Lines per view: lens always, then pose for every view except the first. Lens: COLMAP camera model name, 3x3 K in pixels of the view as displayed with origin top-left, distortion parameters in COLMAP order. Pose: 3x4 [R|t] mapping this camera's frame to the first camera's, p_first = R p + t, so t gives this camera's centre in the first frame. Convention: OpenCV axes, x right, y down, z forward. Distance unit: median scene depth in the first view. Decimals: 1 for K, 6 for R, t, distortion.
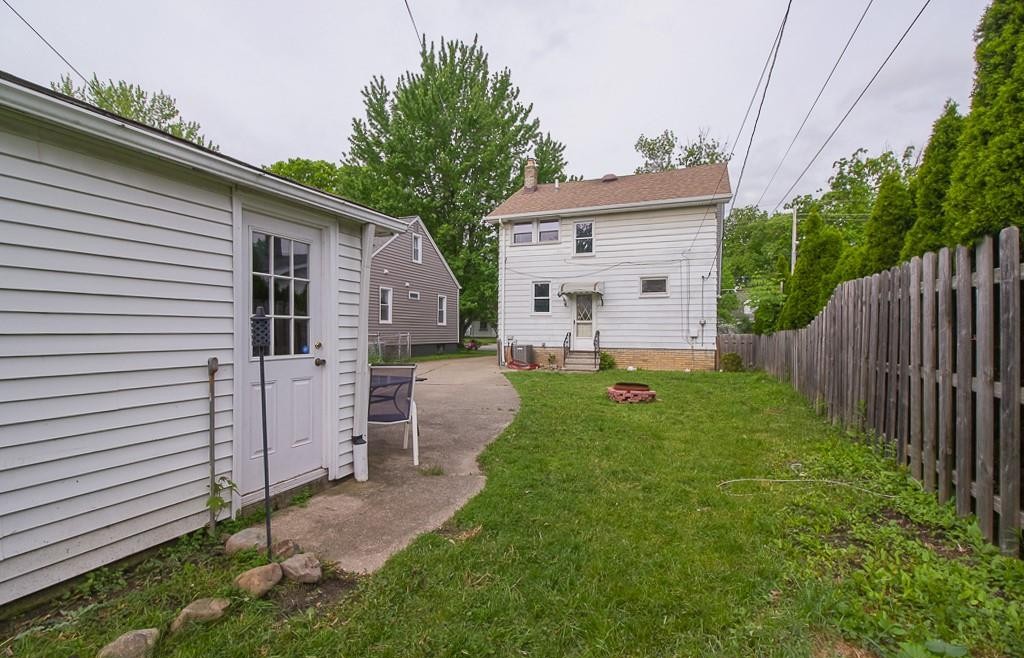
lens RADIAL K [[497.4, 0, 494.6], [0, 497.4, 340.9], [0, 0, 1]] dist [-0.000585, -0.000374]
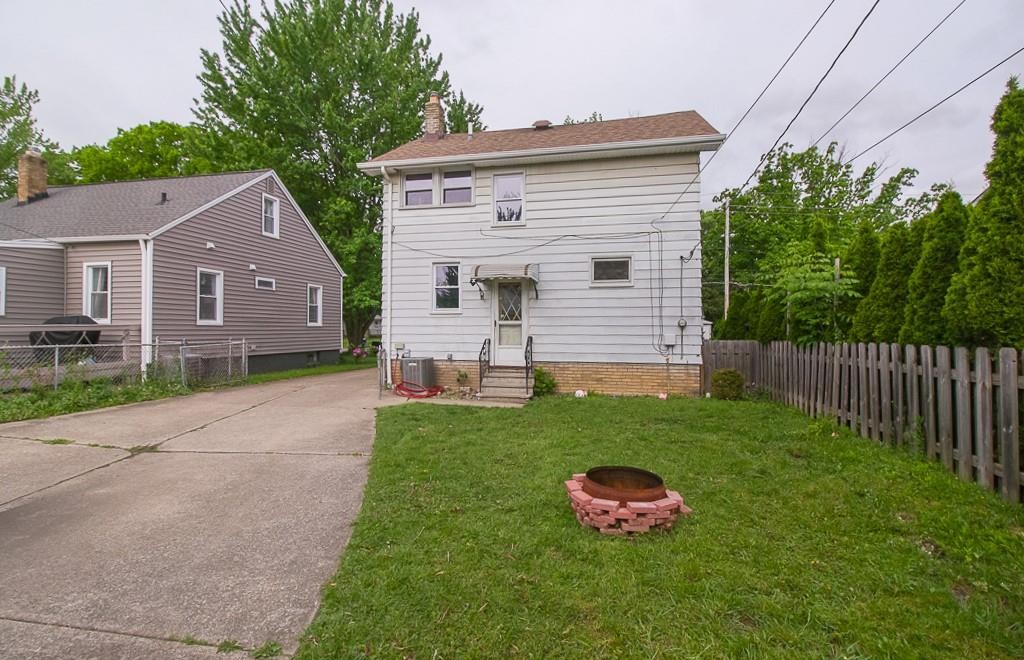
lens RADIAL K [[497.4, 0, 512.5], [0, 497.4, 327.0], [0, 0, 1]] dist [-0.000585, -0.000374]
pose [[0.981591, -0.002061, 0.190984, 0.047508], [0.006461, 0.999728, -0.022419, -0.015143], [-0.190886, 0.023240, 0.981337, 0.292169]]
